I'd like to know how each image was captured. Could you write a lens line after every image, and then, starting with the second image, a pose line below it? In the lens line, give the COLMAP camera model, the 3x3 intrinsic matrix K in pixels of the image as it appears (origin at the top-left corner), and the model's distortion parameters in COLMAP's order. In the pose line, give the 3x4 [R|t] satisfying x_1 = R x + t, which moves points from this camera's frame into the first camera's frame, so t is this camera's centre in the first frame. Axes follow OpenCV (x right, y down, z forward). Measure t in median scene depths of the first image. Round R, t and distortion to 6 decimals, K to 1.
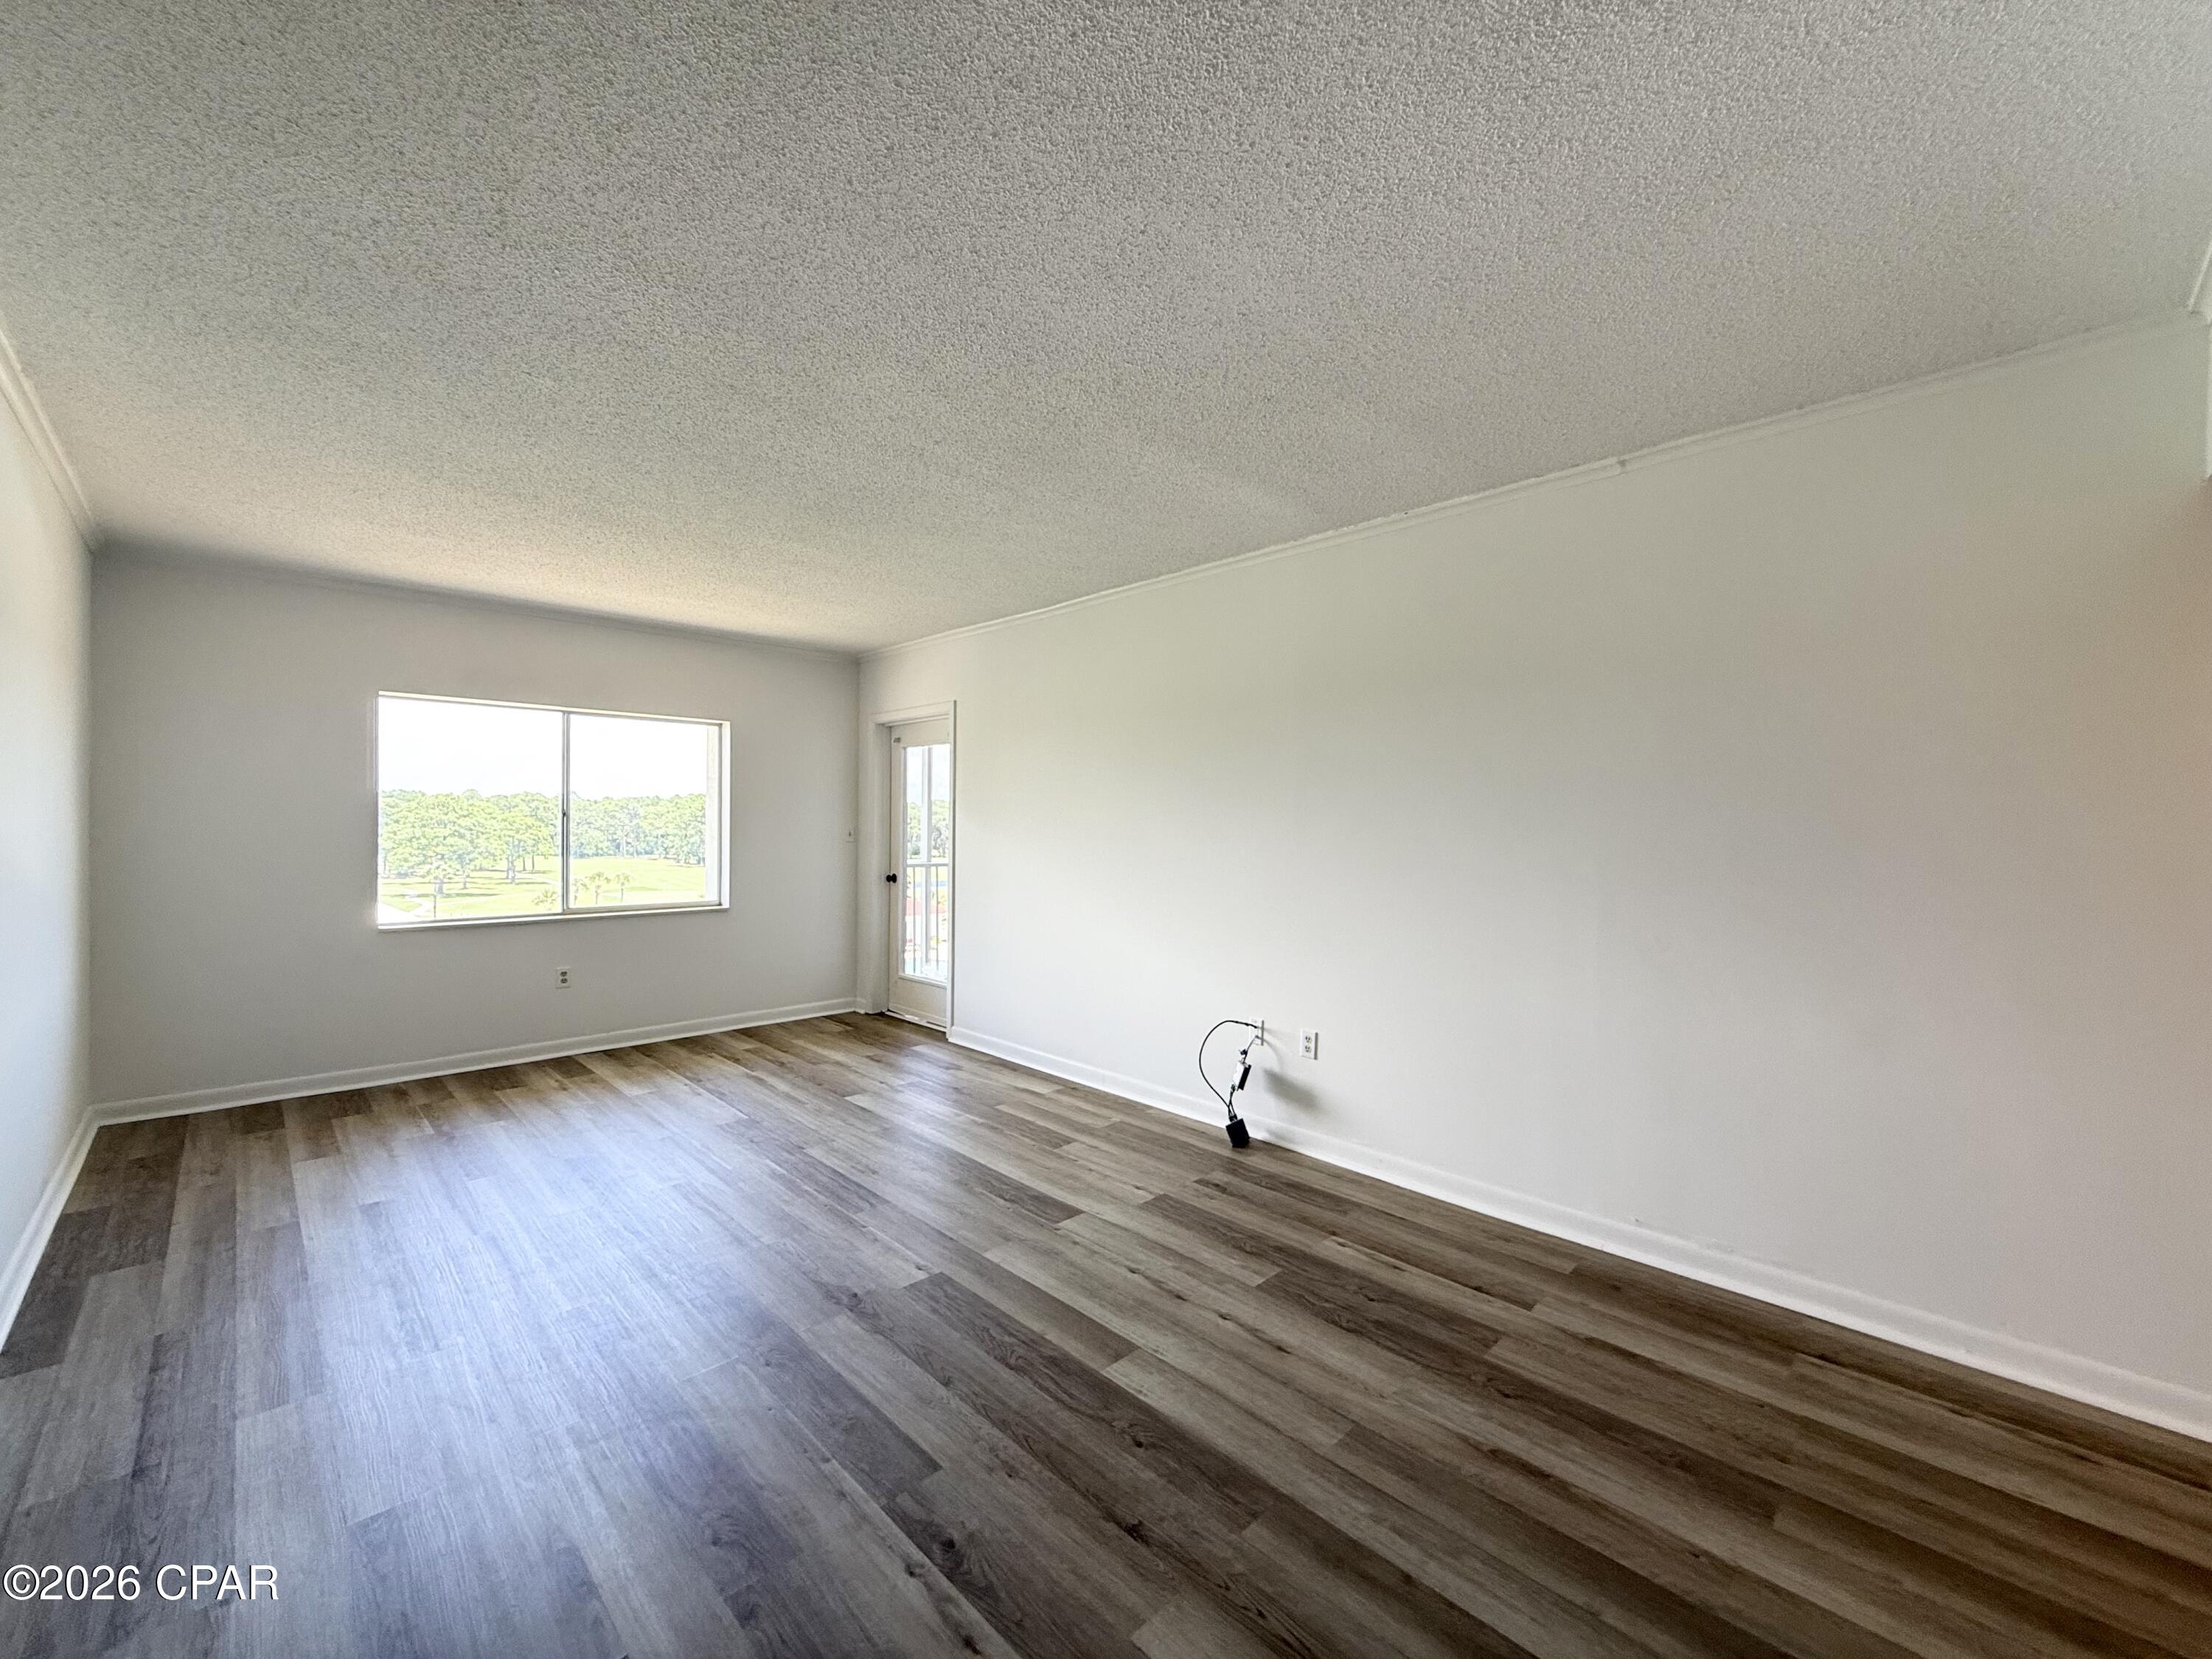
lens RADIAL K [[880.3, 0, 1097.9], [0, 880.3, 830.5], [0, 0, 1]] dist [-0.001141, 0.000853]
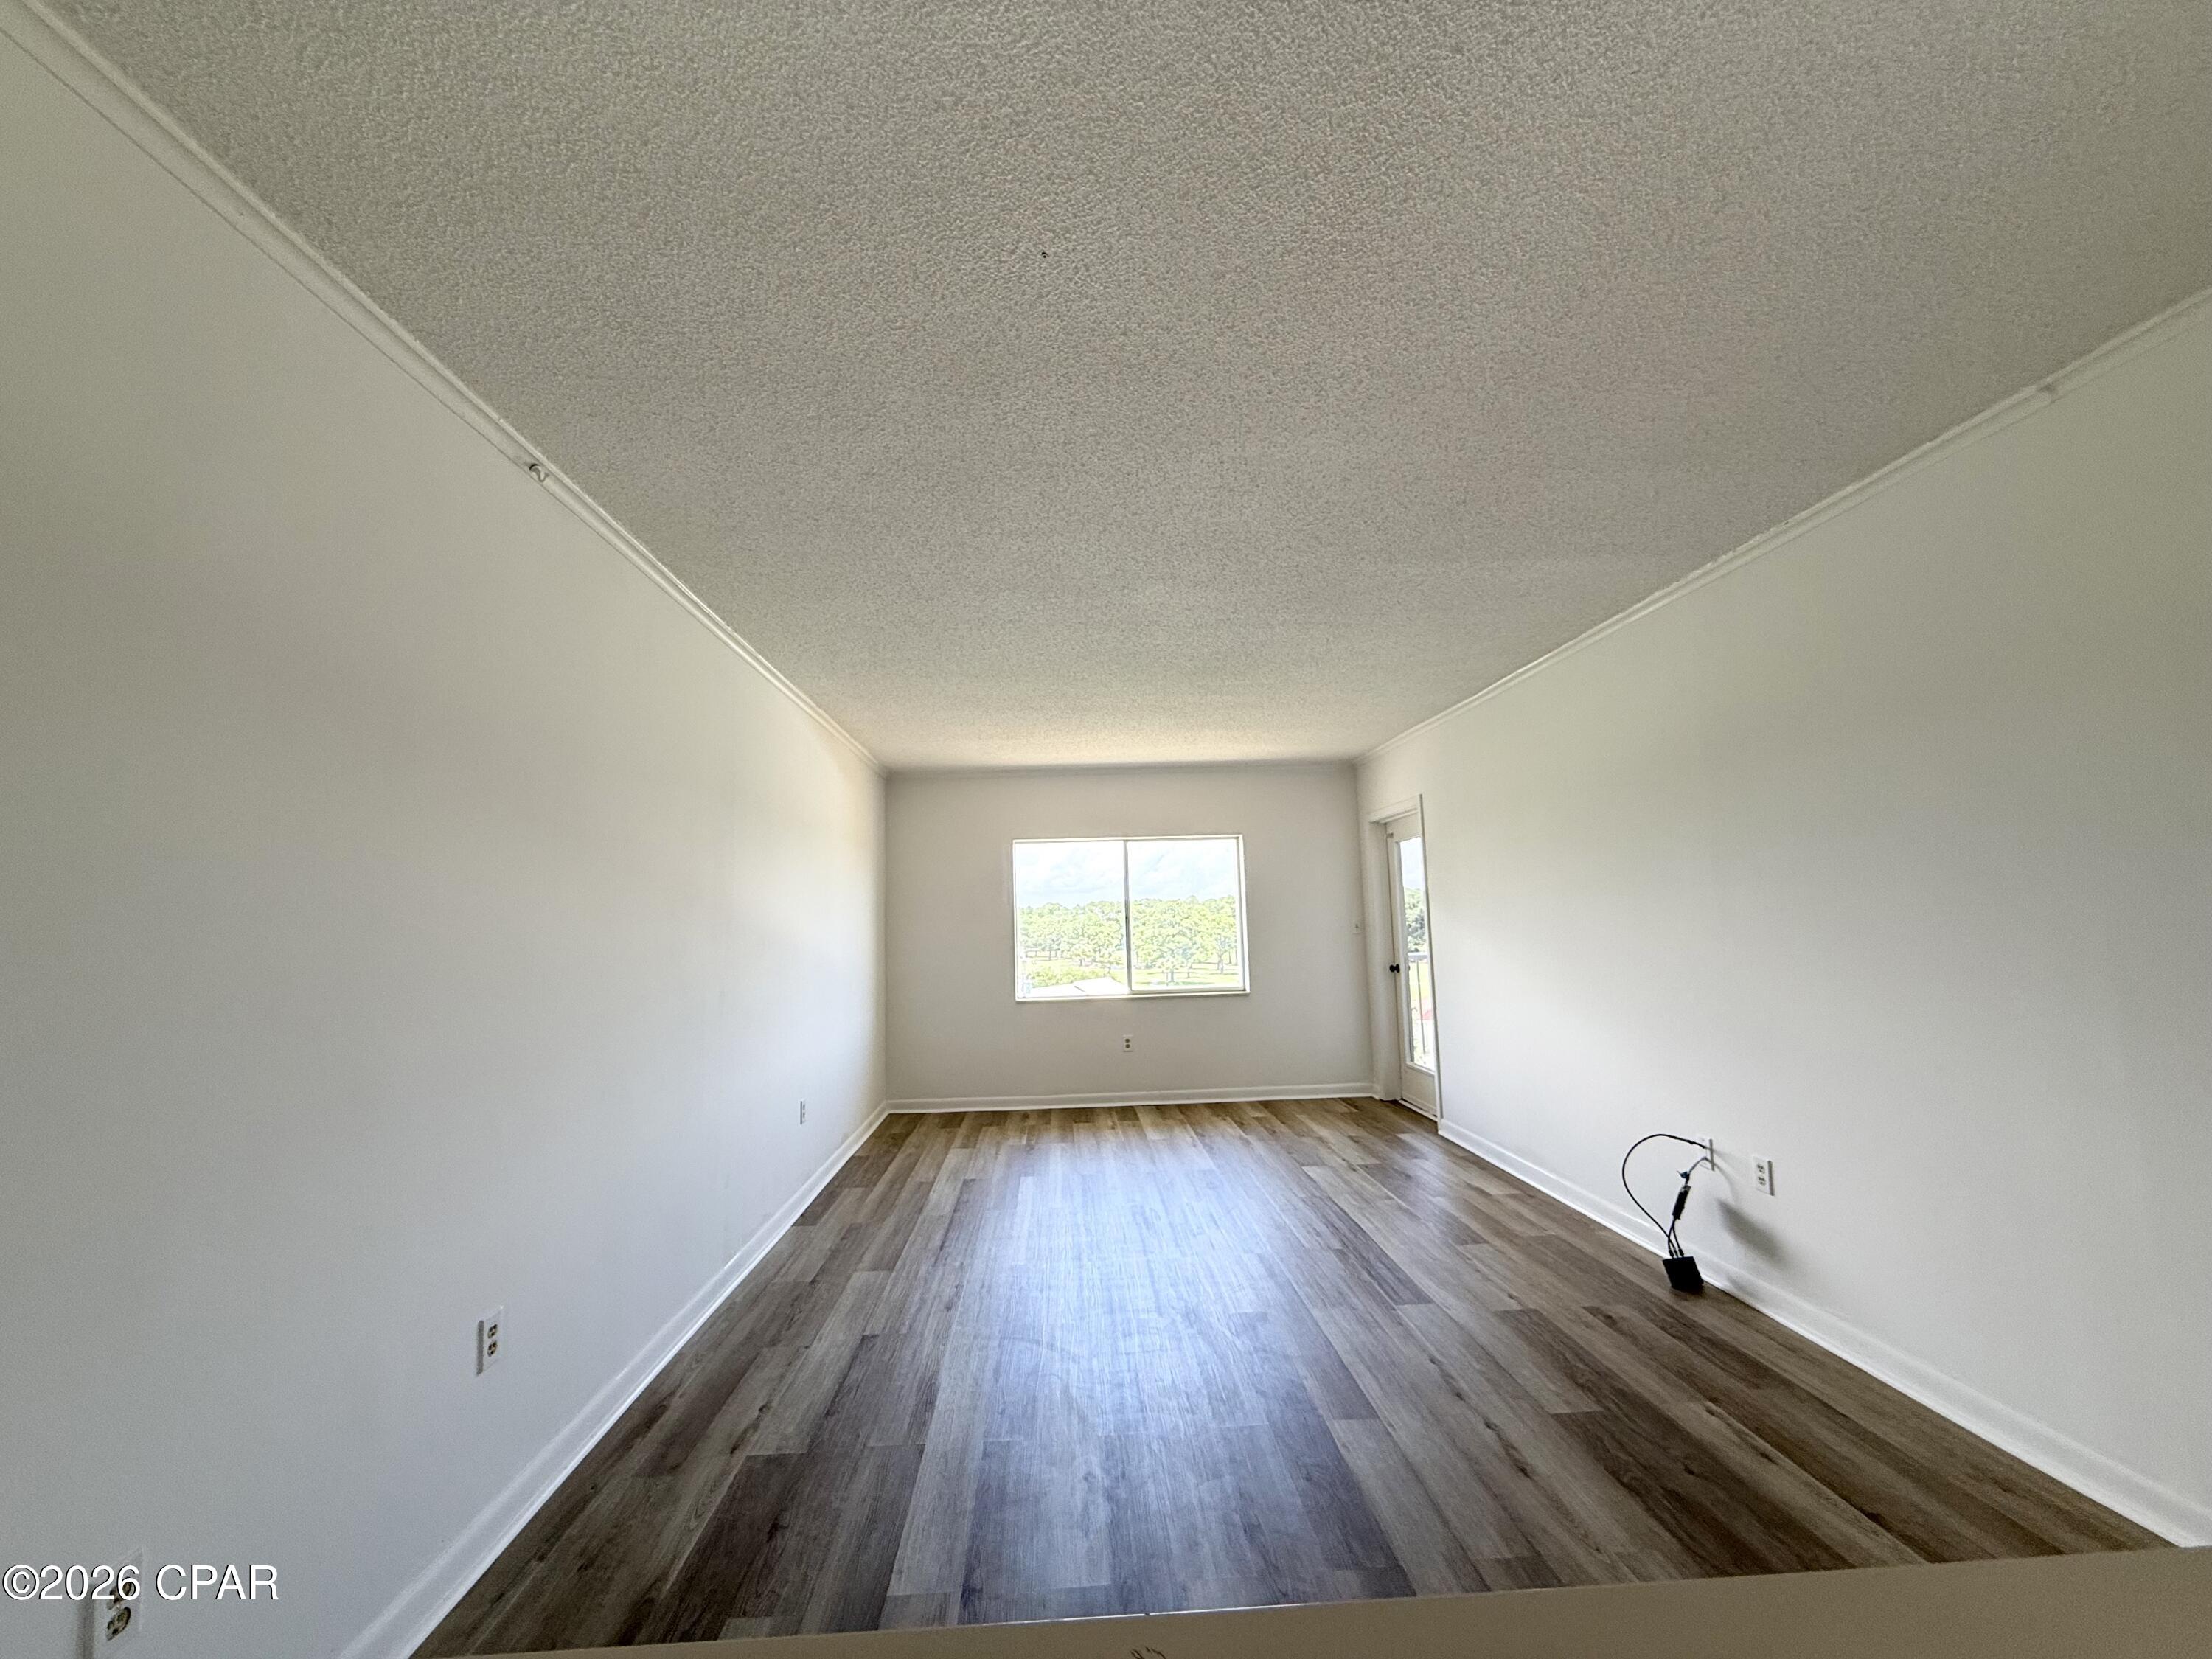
lens RADIAL K [[880.3, 0, 1099.9], [0, 880.3, 834.5], [0, 0, 1]] dist [-0.001141, 0.000853]
pose [[0.747467, -0.096079, -0.657314, 0.347354], [0.030251, 0.993382, -0.110802, 0.003172], [0.663609, 0.062937, 0.745427, -0.027520]]
